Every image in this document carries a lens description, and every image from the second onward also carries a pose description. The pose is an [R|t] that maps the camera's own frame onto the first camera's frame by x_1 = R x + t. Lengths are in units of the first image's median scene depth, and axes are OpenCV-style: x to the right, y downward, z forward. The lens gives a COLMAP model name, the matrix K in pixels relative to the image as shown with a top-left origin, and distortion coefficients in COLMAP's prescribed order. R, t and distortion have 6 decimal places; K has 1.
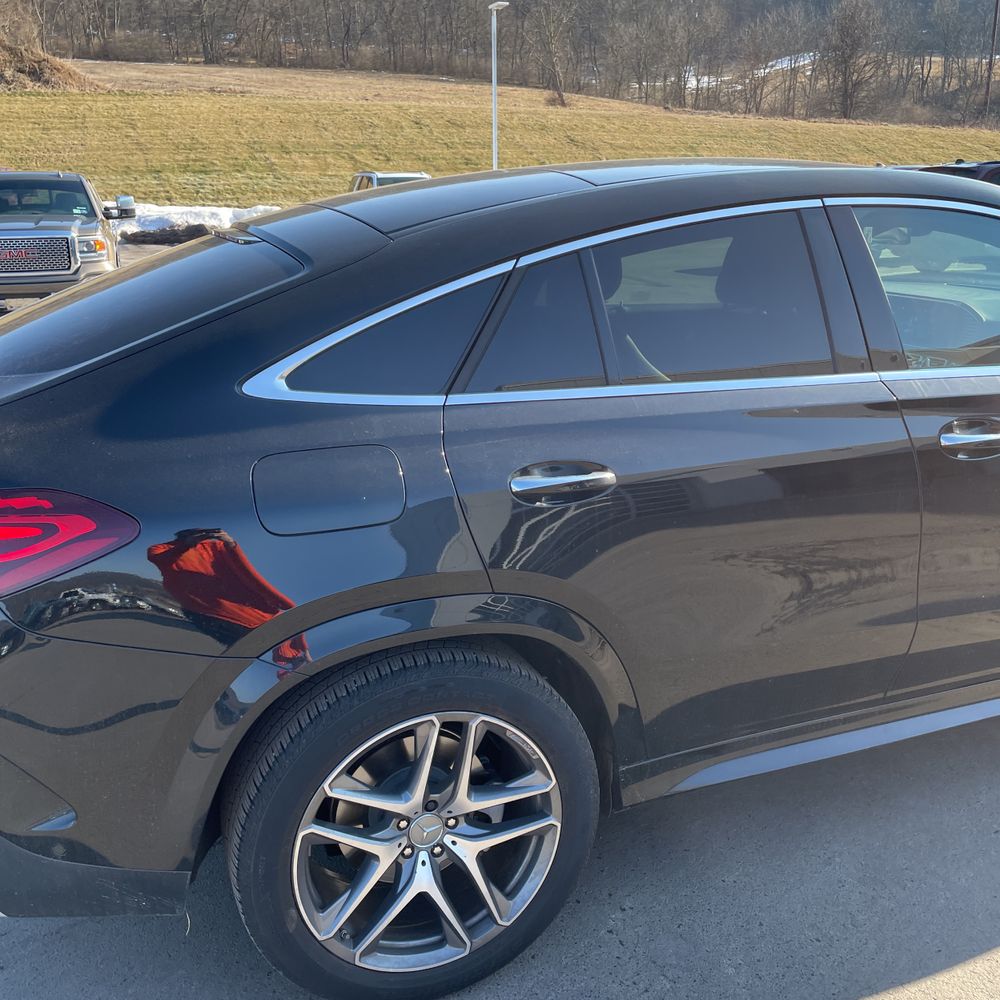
lens RADIAL K [[1000.0, 0, 484.5], [0, 1000.0, 483.6], [0, 0, 1]] dist [0.083910, -0.115954]
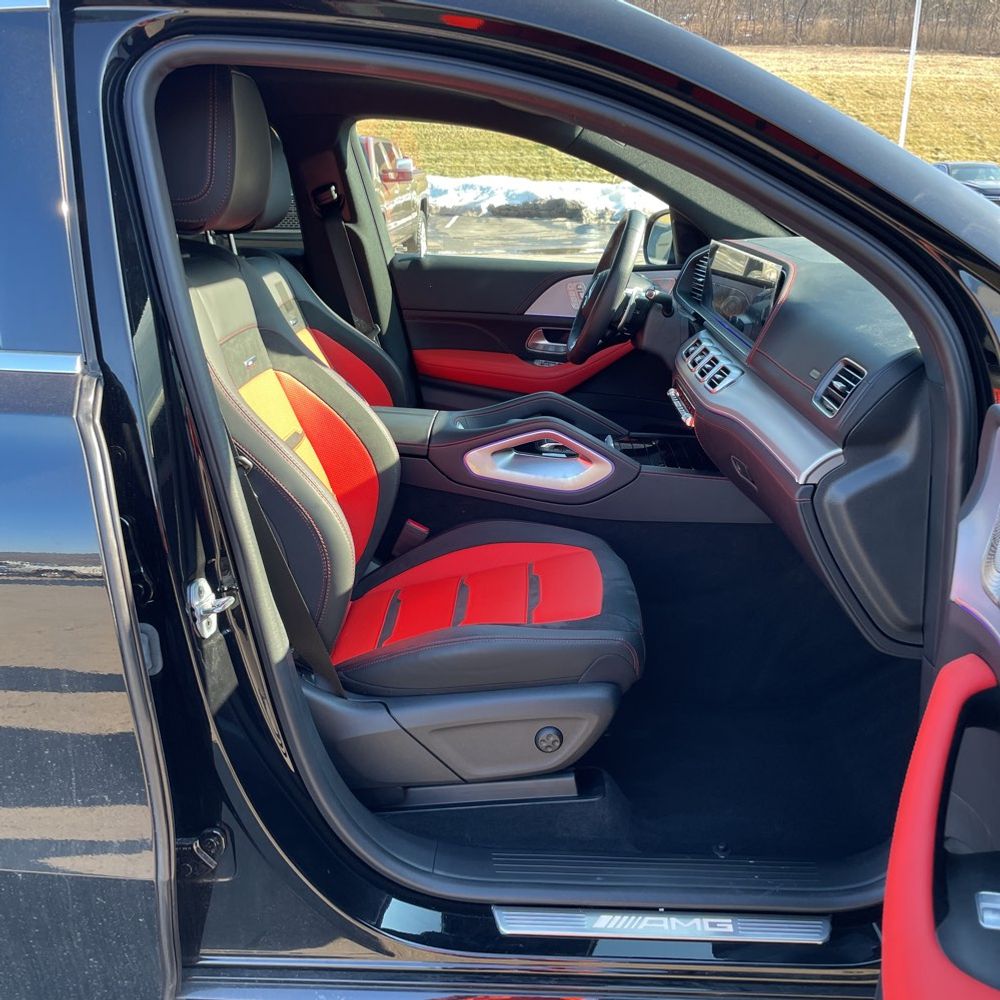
lens RADIAL K [[996.2, 0, 492.3], [0, 996.2, 497.2], [0, 0, 1]] dist [0.071576, -0.088189]
pose [[0.917404, 0.136954, -0.373648, 0.051259], [-0.126291, 0.990576, 0.053001, -0.006984], [0.377386, -0.001435, 0.926055, 0.045699]]
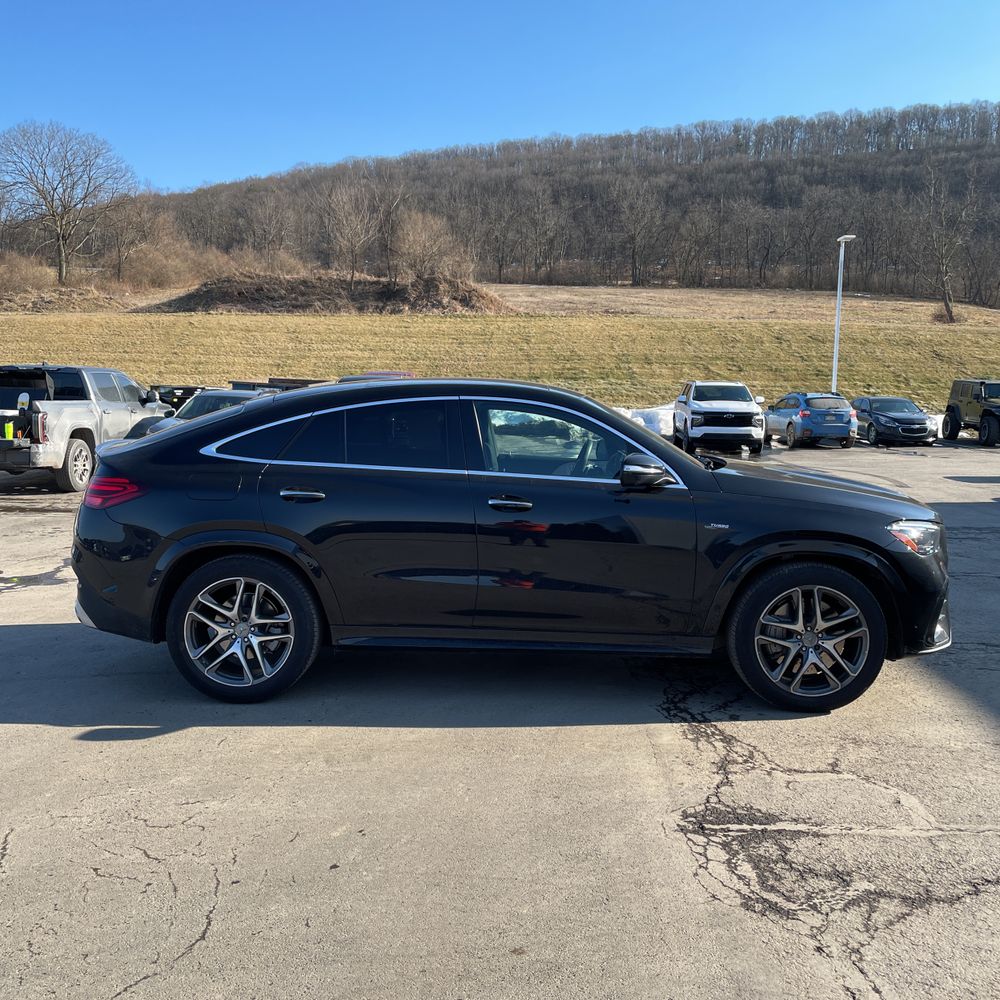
lens RADIAL K [[1000.0, 0, 484.5], [0, 1000.0, 483.6], [0, 0, 1]] dist [0.083910, -0.115954]
pose [[0.917920, 0.064277, -0.391525, 0.089259], [-0.139272, 0.976198, -0.166256, 0.019672], [0.371520, 0.207138, 0.905023, -0.068669]]
